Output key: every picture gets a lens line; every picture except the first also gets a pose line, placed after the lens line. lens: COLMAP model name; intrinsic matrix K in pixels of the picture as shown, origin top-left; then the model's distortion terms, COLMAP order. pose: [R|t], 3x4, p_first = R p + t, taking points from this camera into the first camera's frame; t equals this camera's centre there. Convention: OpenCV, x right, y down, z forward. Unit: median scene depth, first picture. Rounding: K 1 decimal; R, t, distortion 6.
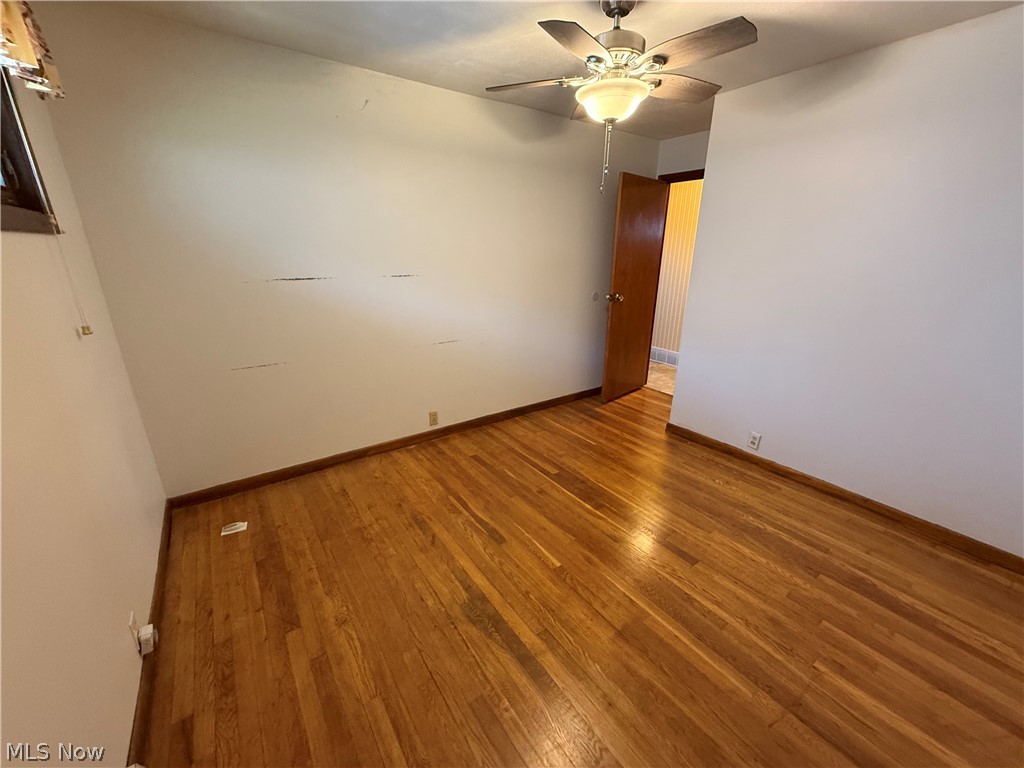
lens RADIAL K [[411.6, 0, 509.3], [0, 411.6, 381.6], [0, 0, 1]] dist [-0.001199, 0.001602]
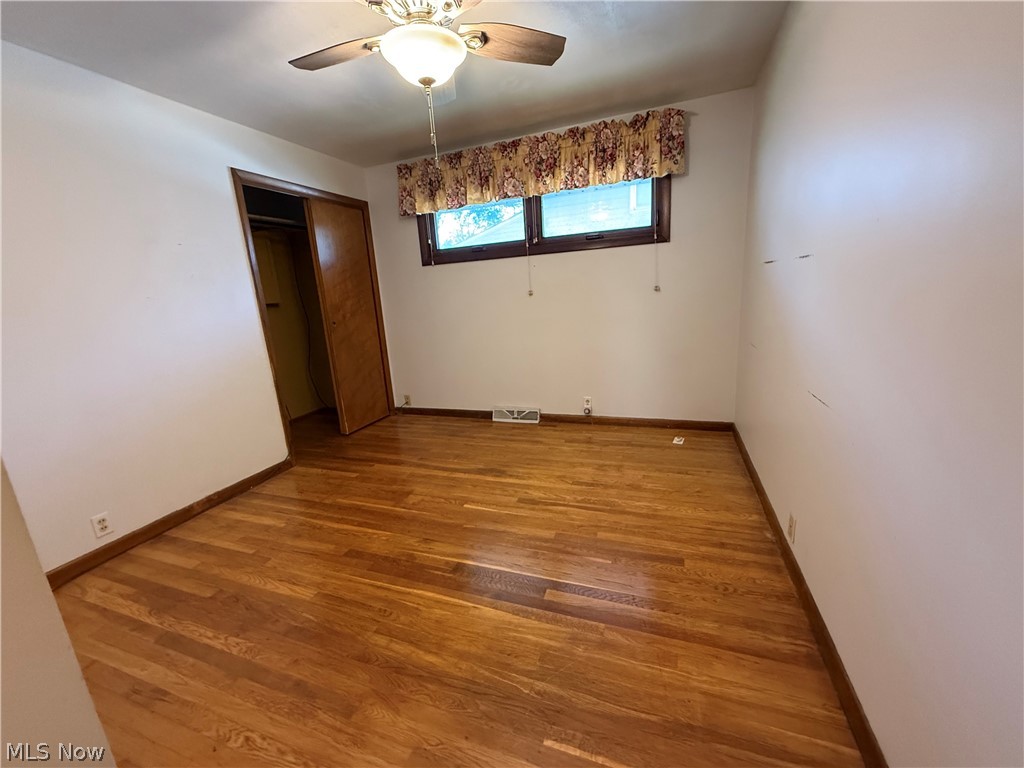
lens RADIAL K [[411.6, 0, 511.6], [0, 411.6, 386.9], [0, 0, 1]] dist [-0.001199, 0.001602]
pose [[-0.825704, 0.174227, -0.536524, 0.553830], [-0.120052, 0.875047, 0.468914, -0.413594], [0.551181, 0.451594, -0.701614, 1.640397]]
